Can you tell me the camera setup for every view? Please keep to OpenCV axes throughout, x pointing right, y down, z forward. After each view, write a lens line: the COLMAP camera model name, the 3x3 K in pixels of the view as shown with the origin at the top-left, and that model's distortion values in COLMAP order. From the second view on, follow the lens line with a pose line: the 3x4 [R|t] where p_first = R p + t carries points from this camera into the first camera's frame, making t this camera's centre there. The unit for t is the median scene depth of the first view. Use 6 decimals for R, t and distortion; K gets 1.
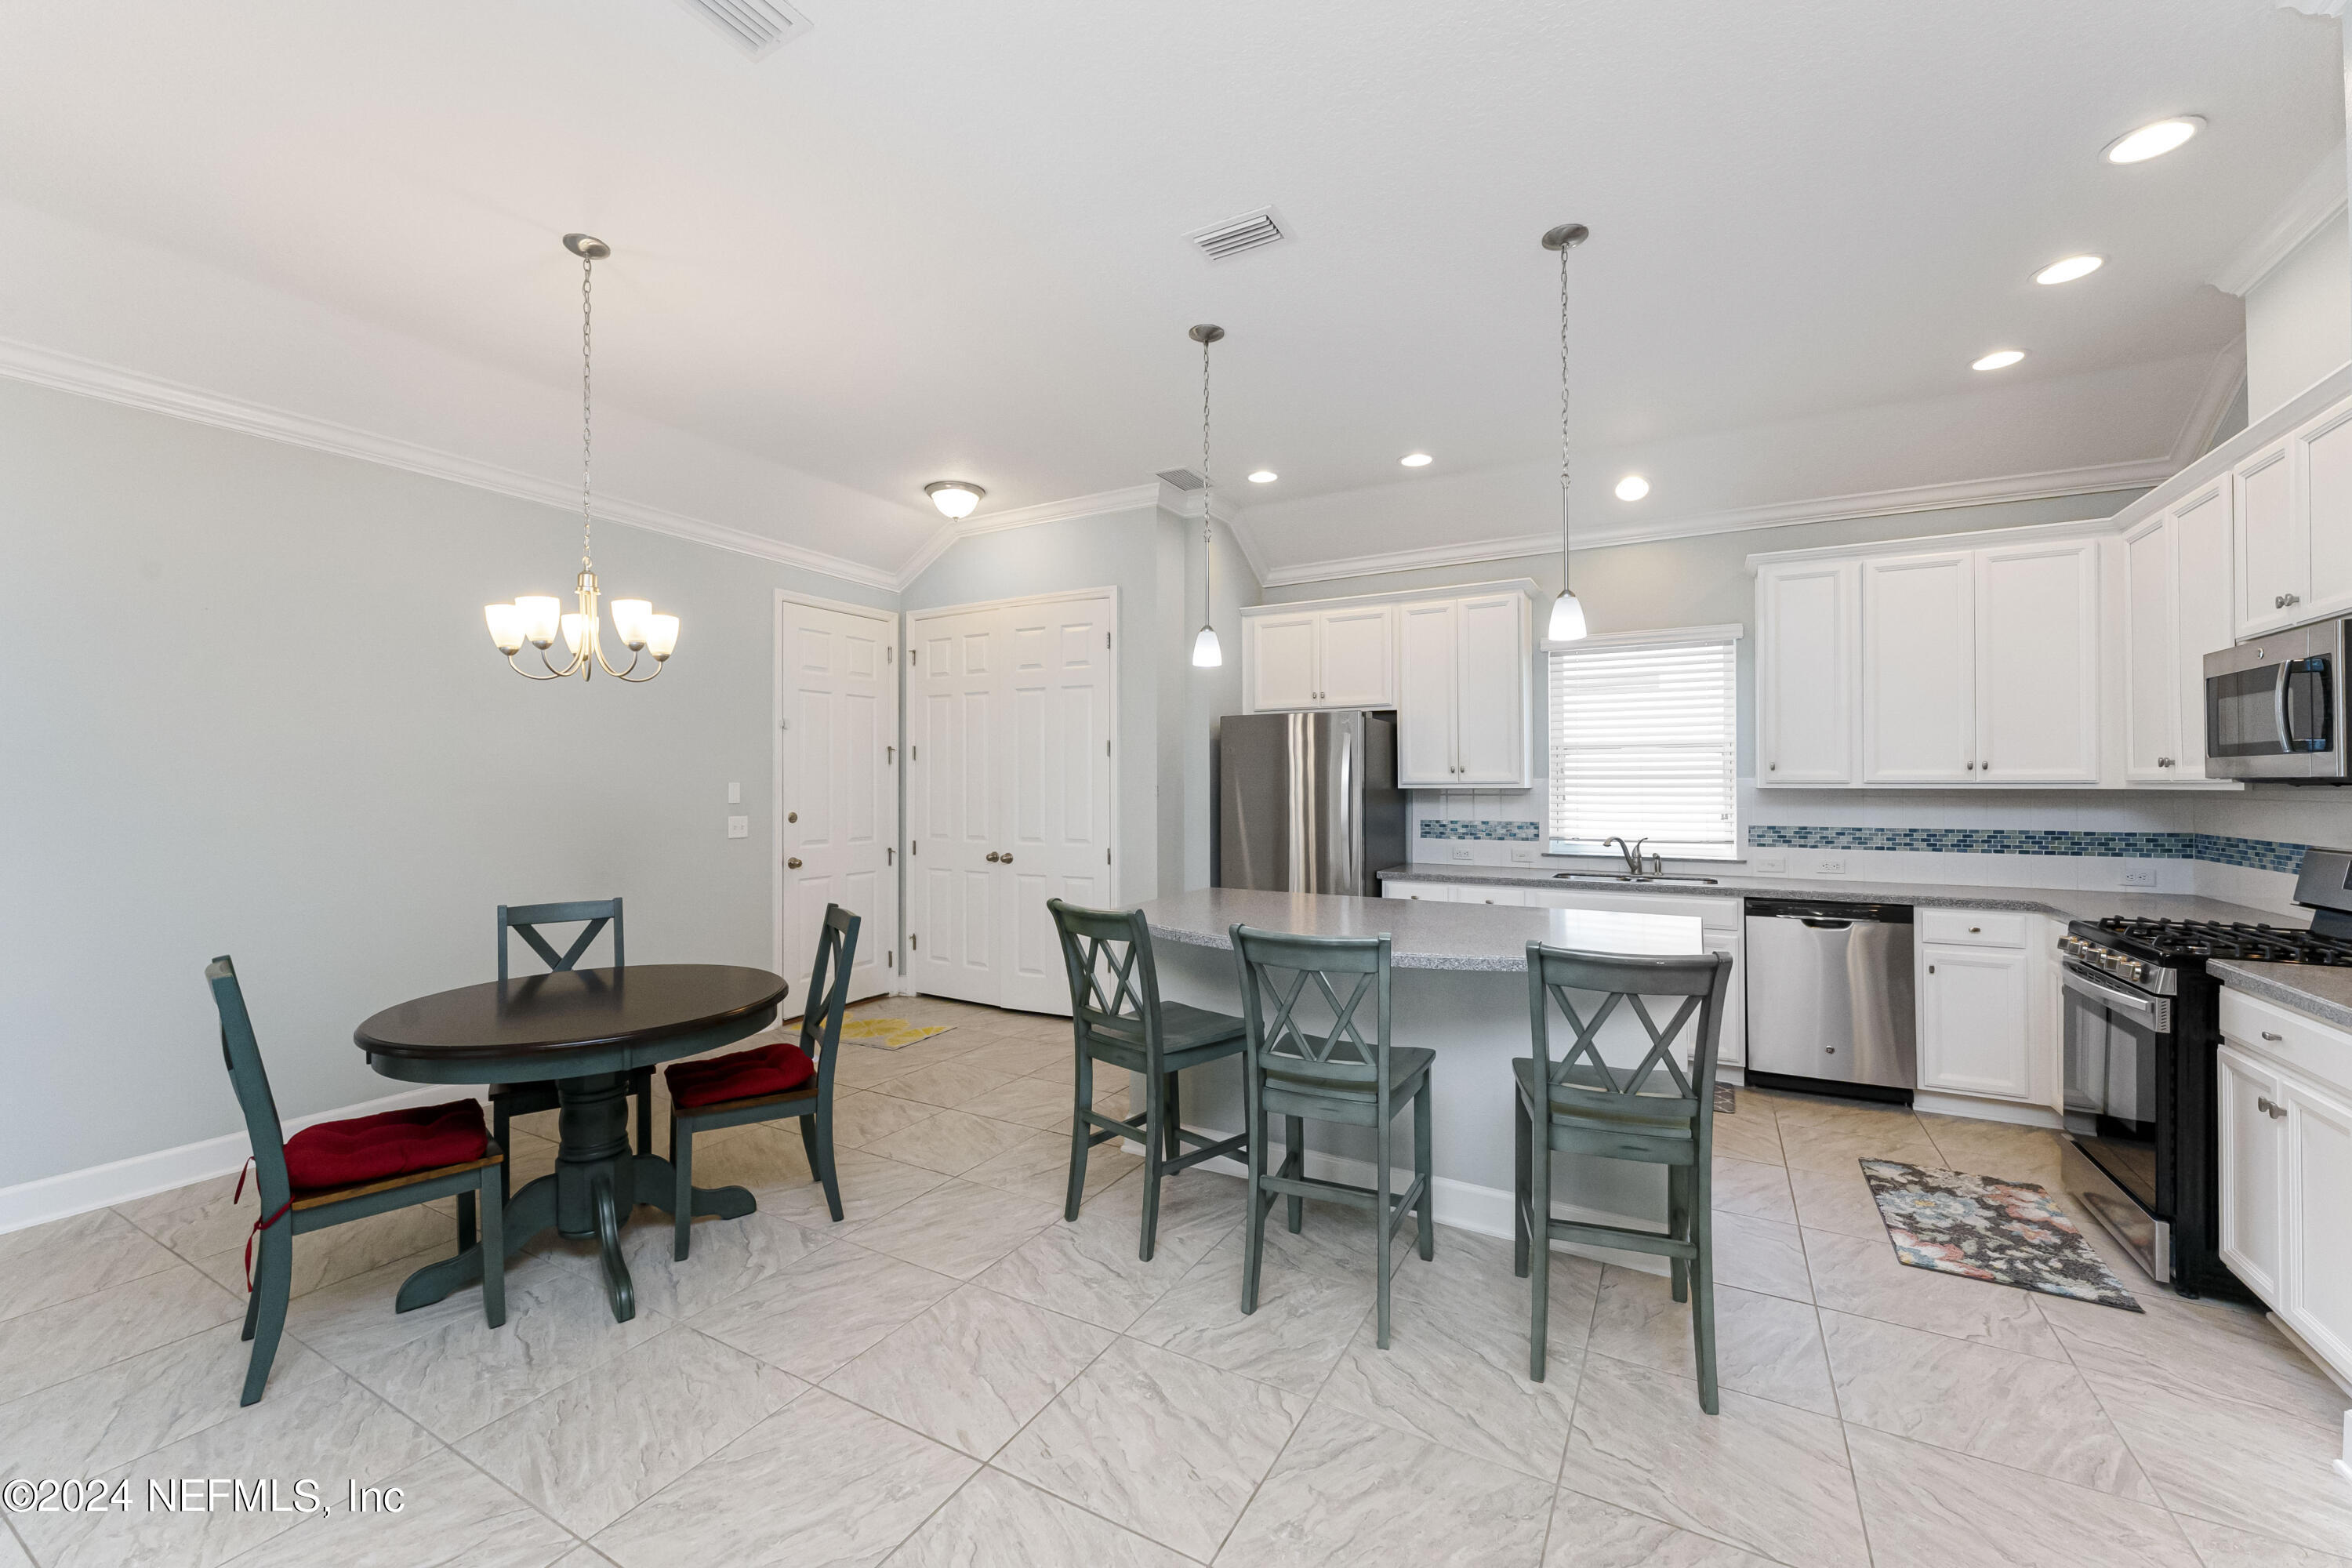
lens RADIAL K [[942.8, 0, 1177.0], [0, 942.8, 776.6], [0, 0, 1]] dist [-0.001864, 0.000701]
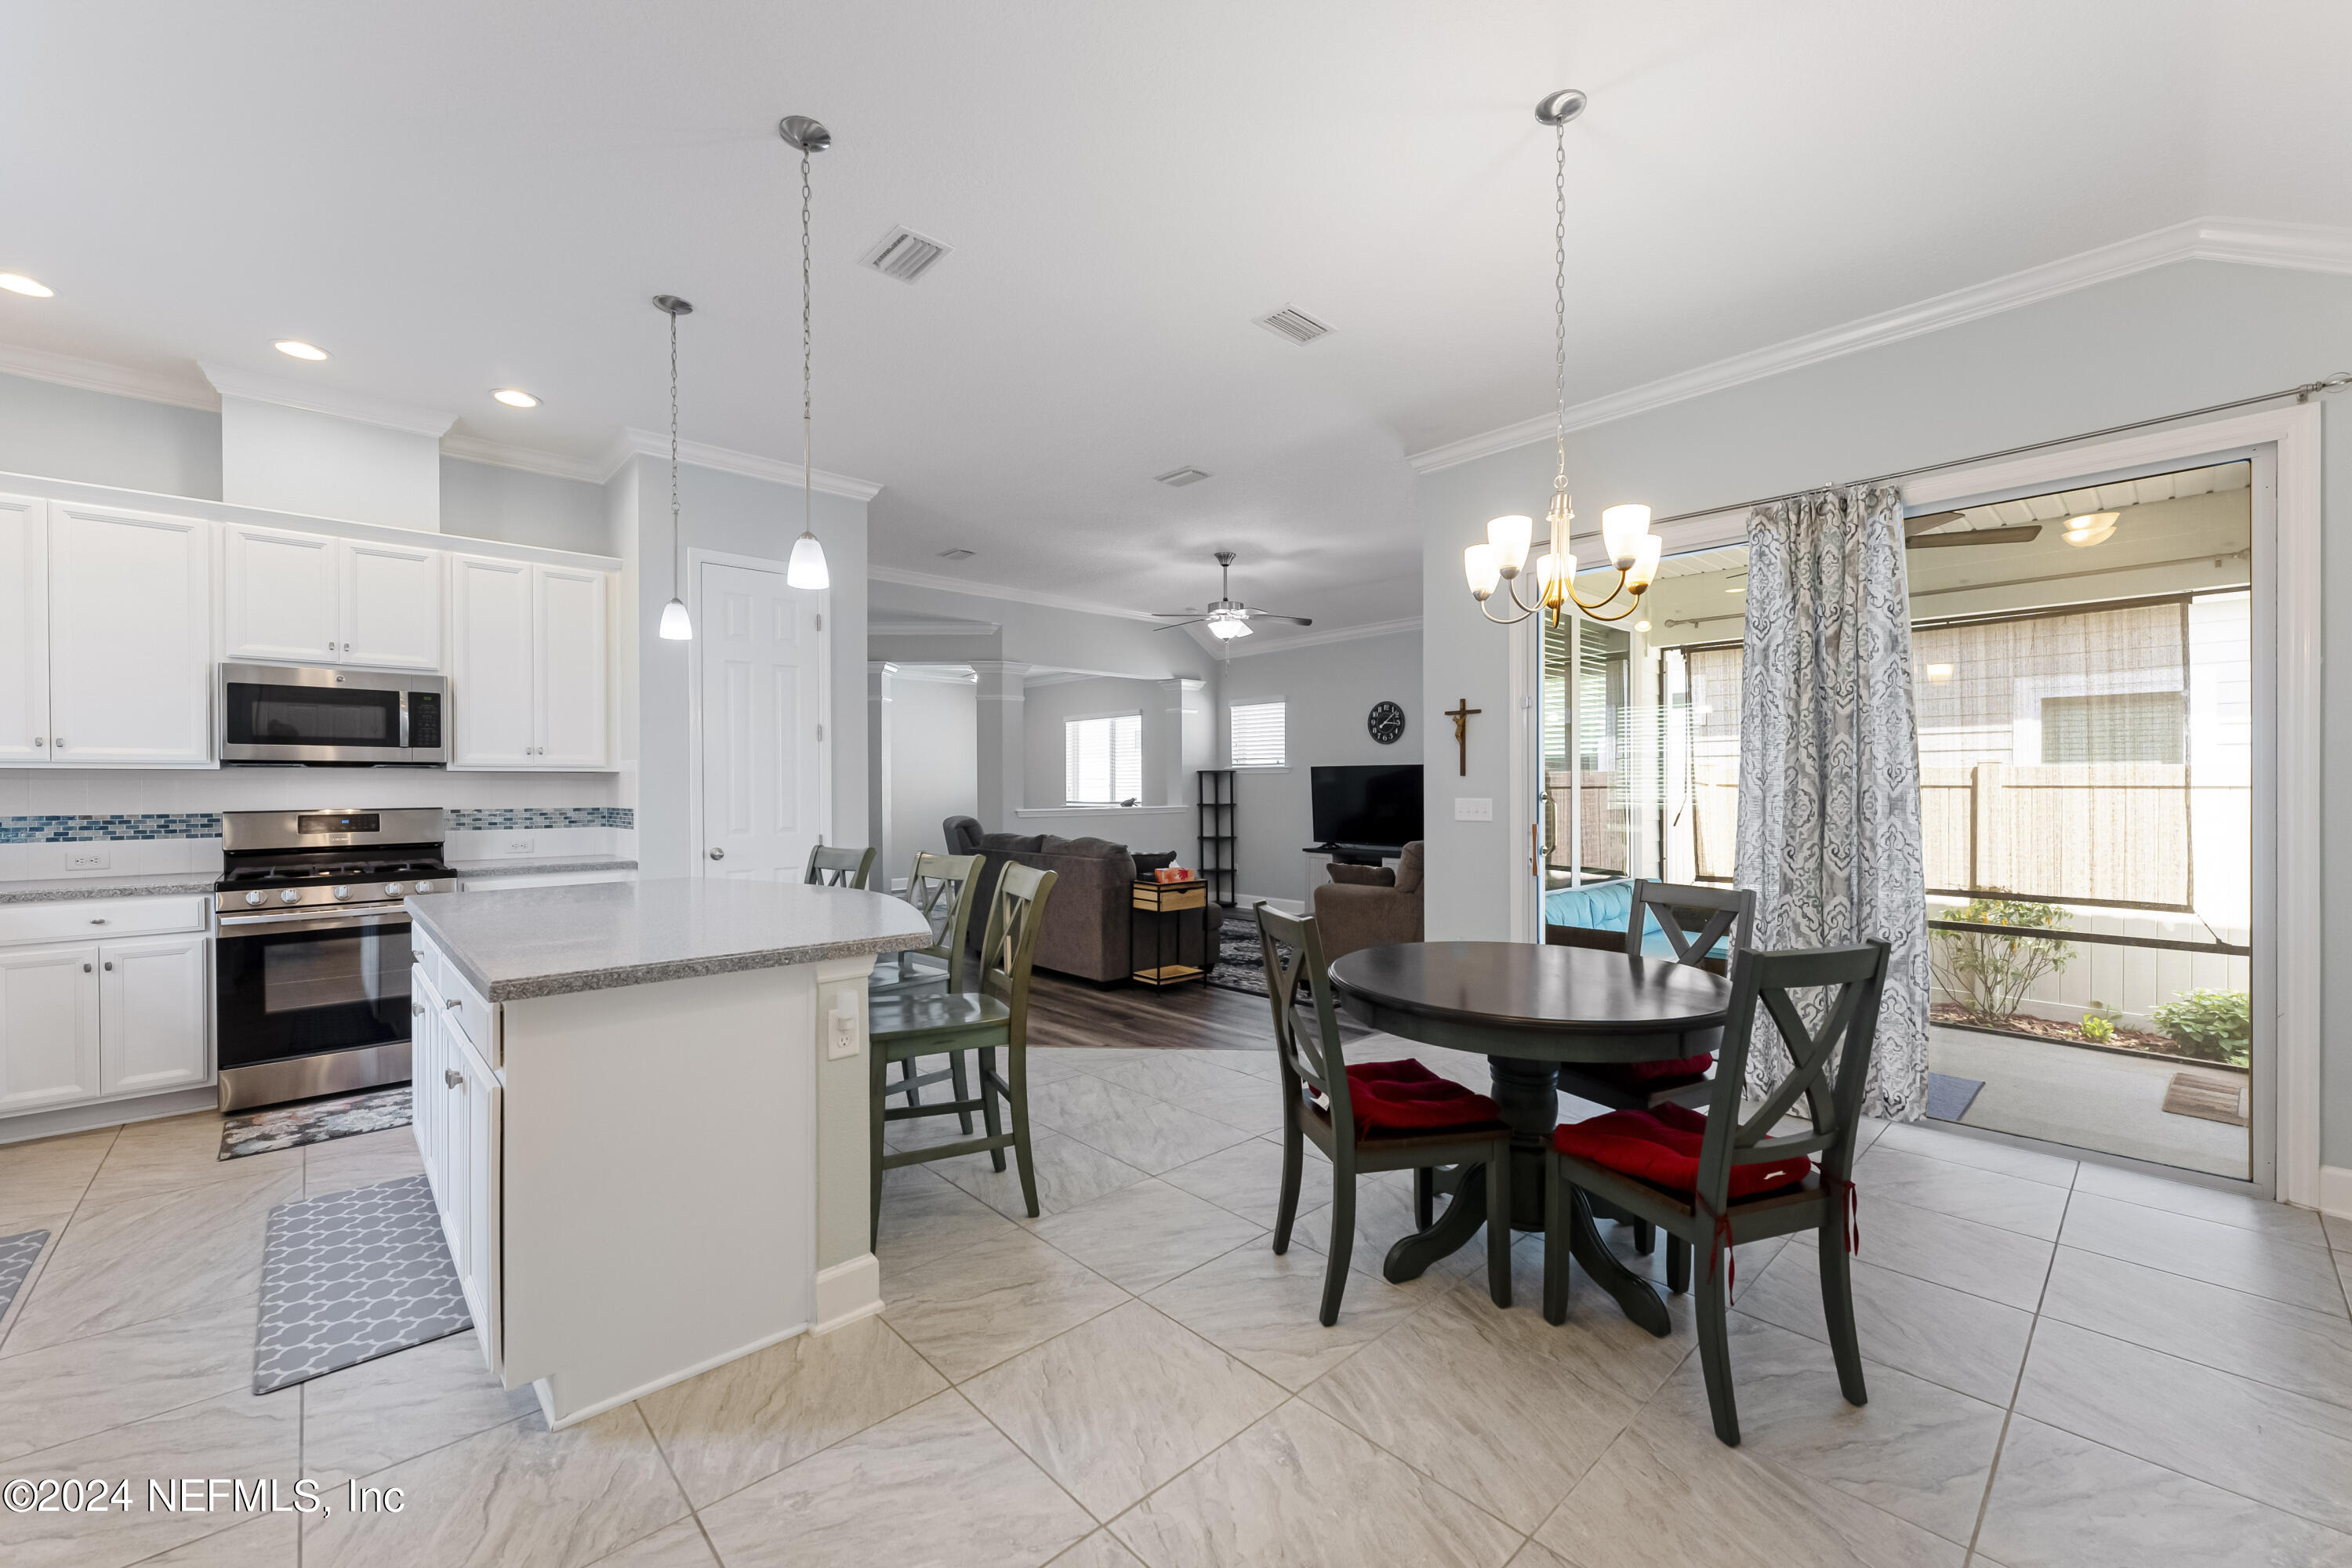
lens RADIAL K [[942.8, 0, 1156.7], [0, 942.8, 792.7], [0, 0, 1]] dist [-0.001864, 0.000701]
pose [[-0.946968, 0.002834, 0.321316, -0.409487], [0.002168, 0.999995, -0.002432, 0.041407], [-0.321321, -0.001607, -0.946969, 1.427995]]
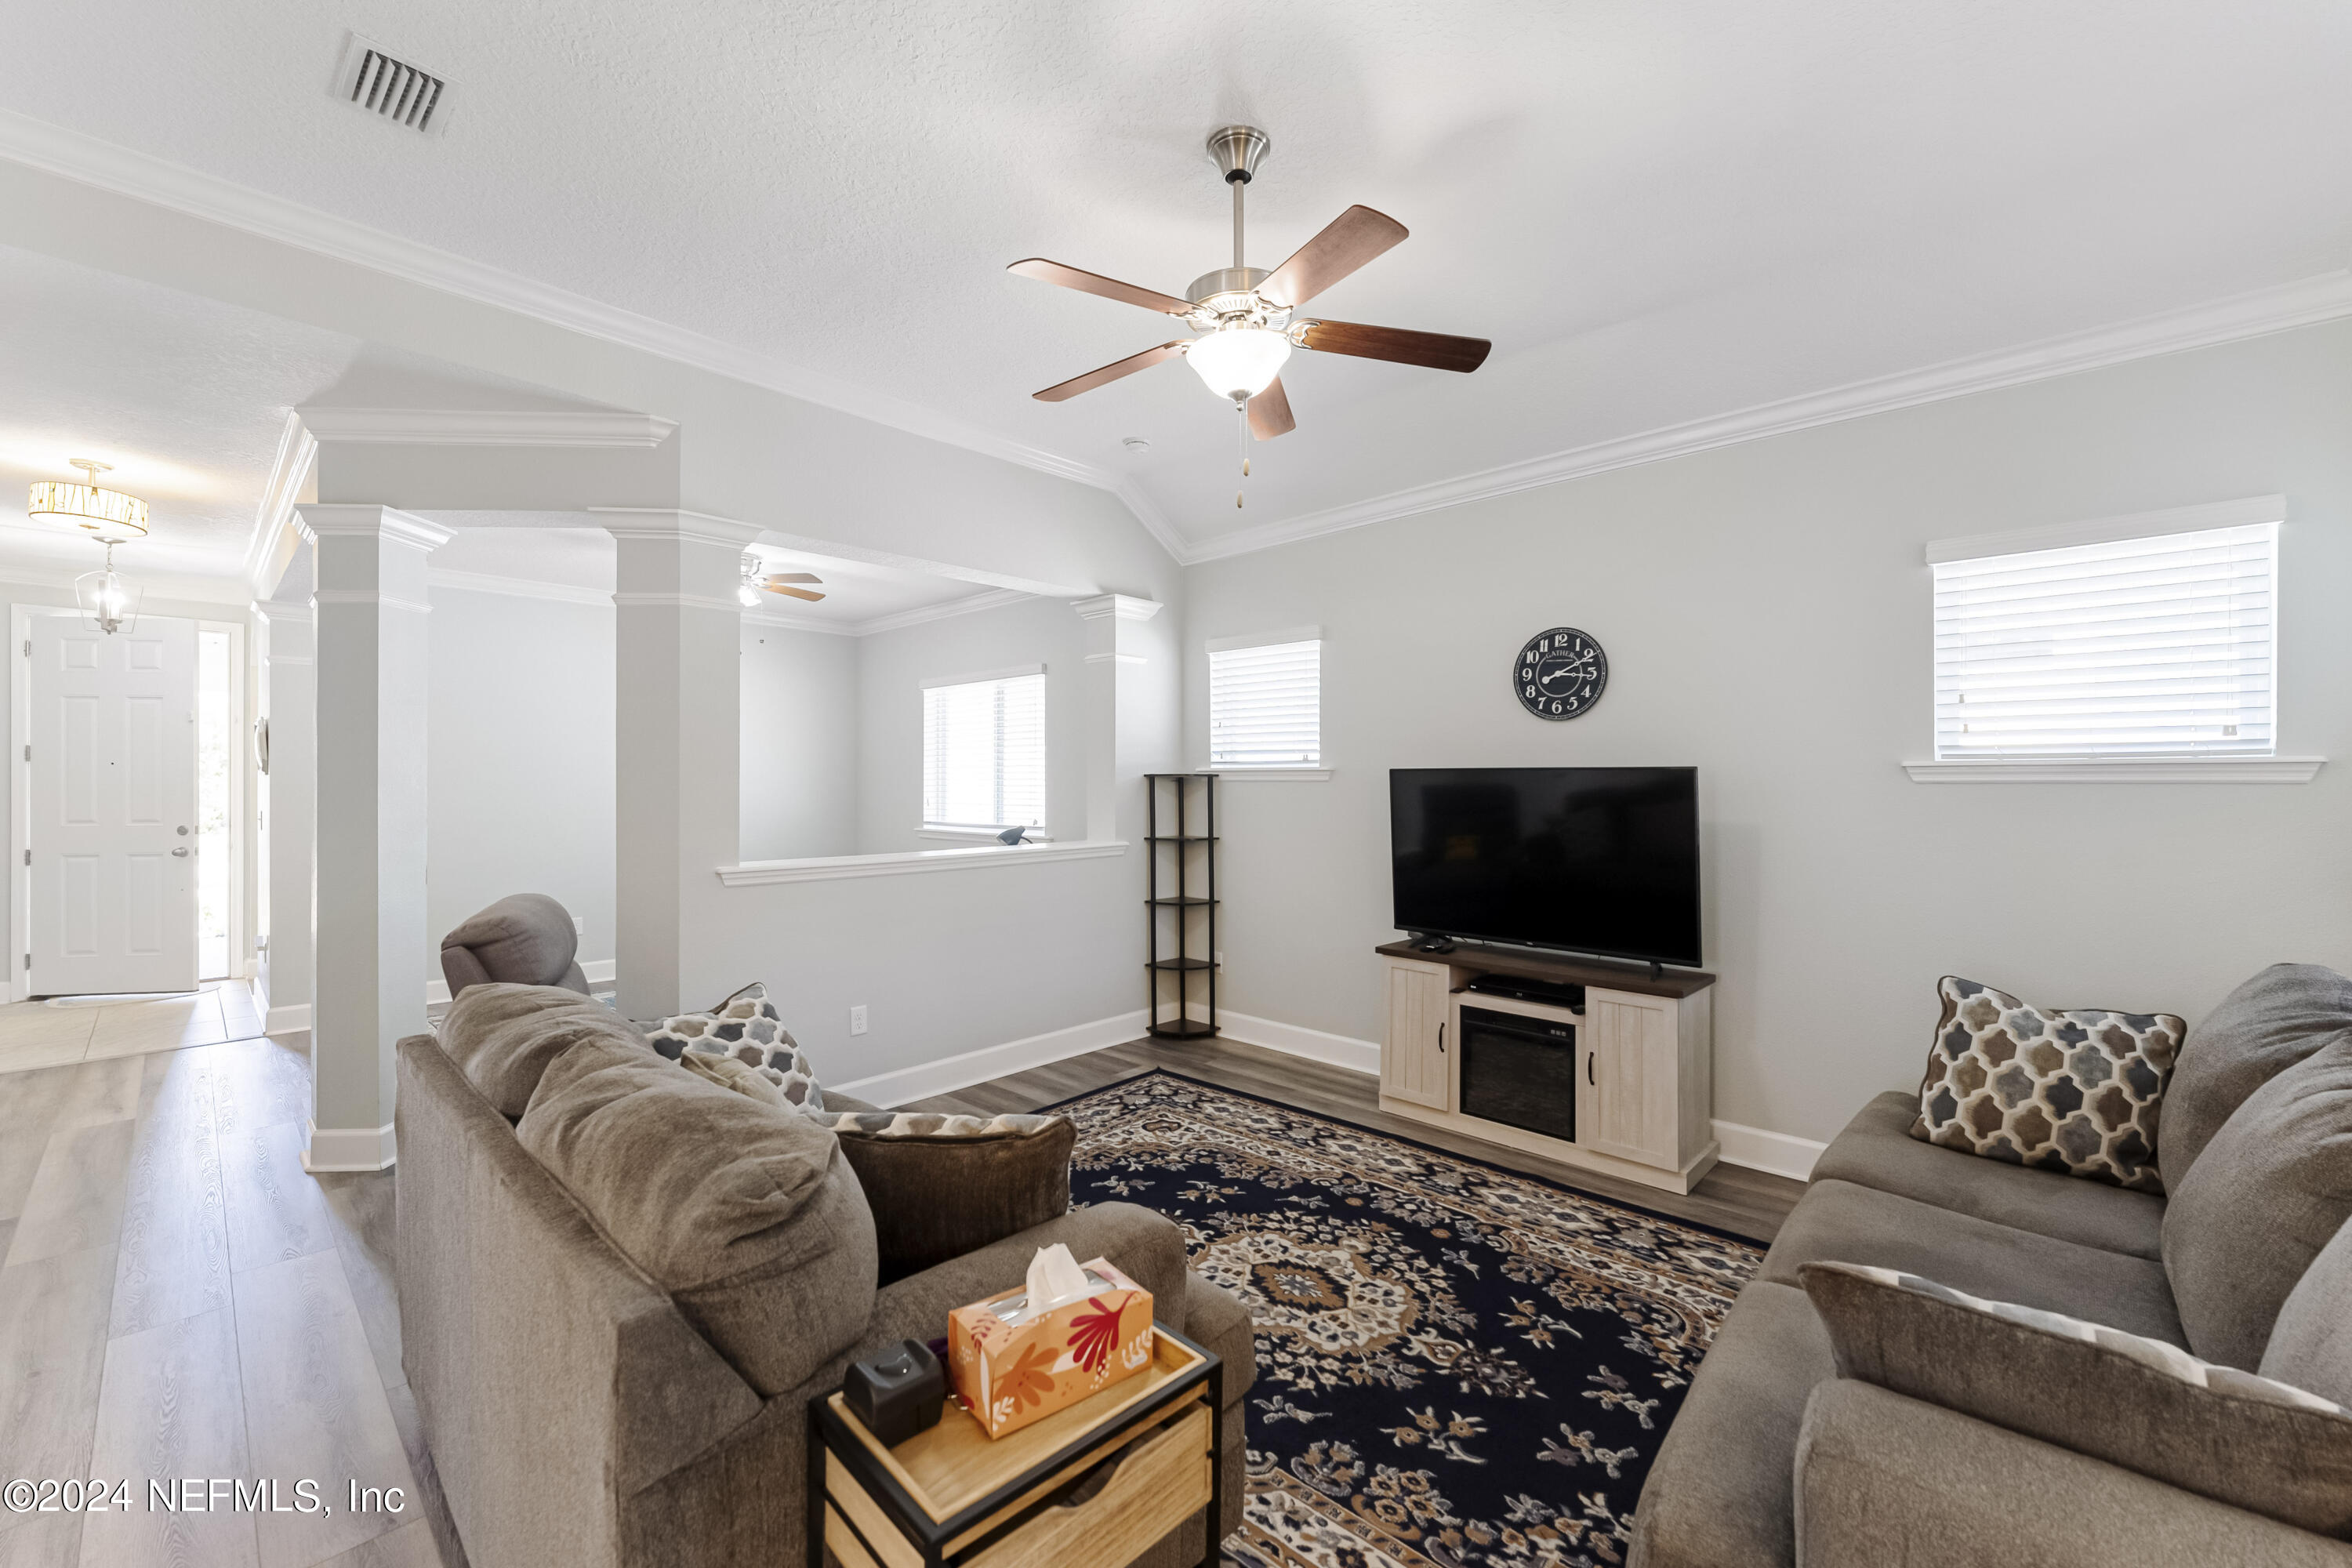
lens RADIAL K [[942.8, 0, 1185.5], [0, 942.8, 782.0], [0, 0, 1]] dist [-0.001864, 0.000701]
pose [[-0.972677, 0.001340, 0.232158, -0.057527], [-0.001265, 0.999938, -0.011070, 0.001755], [-0.232158, -0.011061, -0.972615, 0.256656]]
